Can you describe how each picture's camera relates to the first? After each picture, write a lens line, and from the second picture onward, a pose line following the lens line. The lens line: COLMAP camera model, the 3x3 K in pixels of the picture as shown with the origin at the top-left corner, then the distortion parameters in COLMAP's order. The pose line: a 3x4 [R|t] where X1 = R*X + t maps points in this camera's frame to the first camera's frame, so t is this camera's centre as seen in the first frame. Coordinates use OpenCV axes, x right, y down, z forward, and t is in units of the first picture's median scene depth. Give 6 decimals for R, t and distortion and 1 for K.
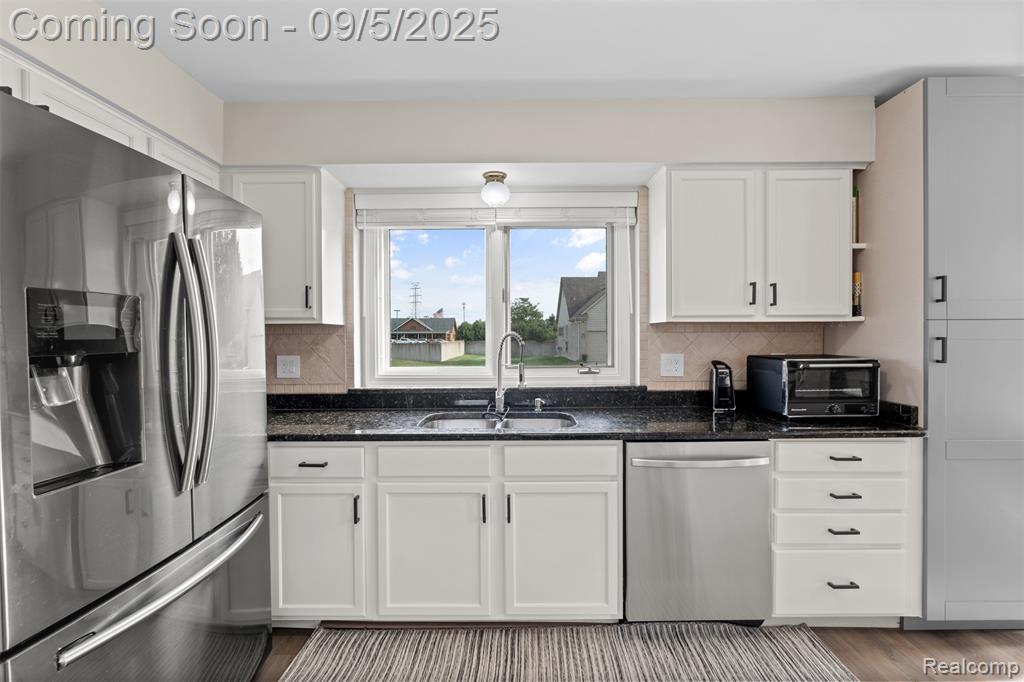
lens RADIAL K [[446.1, 0, 512.0], [0, 446.1, 341.0], [0, 0, 1]] dist [0.000664, 0.000180]
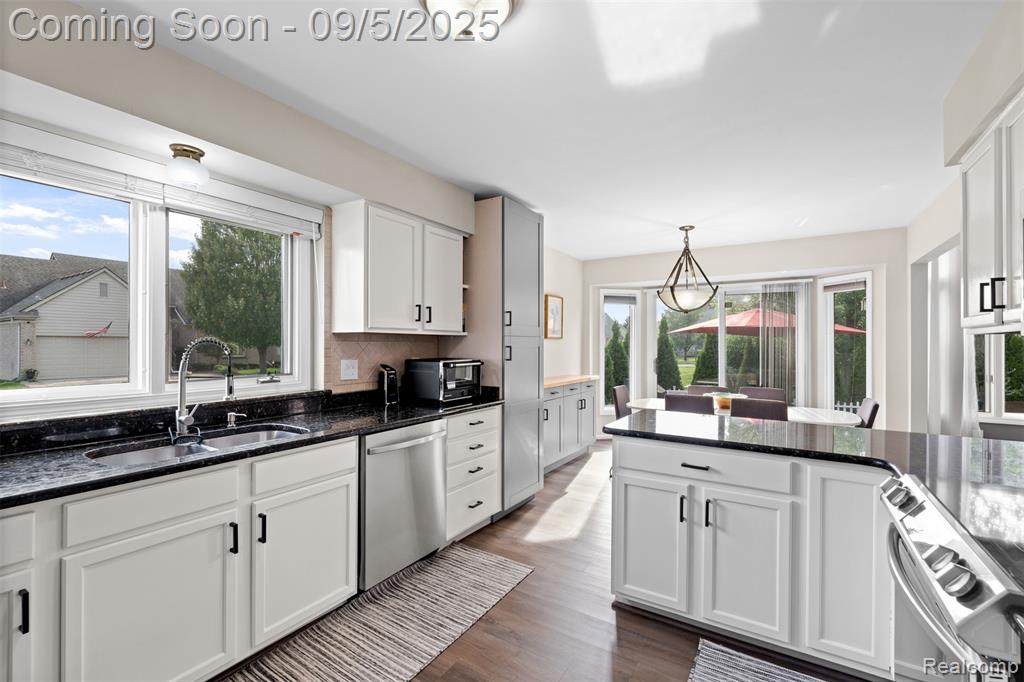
lens RADIAL K [[446.1, 0, 512.0], [0, 446.1, 341.0], [0, 0, 1]] dist [0.000664, 0.000180]
pose [[0.532226, 0.012204, 0.846514, -0.464066], [0.003351, 0.999858, -0.016521, 0.001282], [-0.846596, 0.011630, 0.532109, 0.050350]]
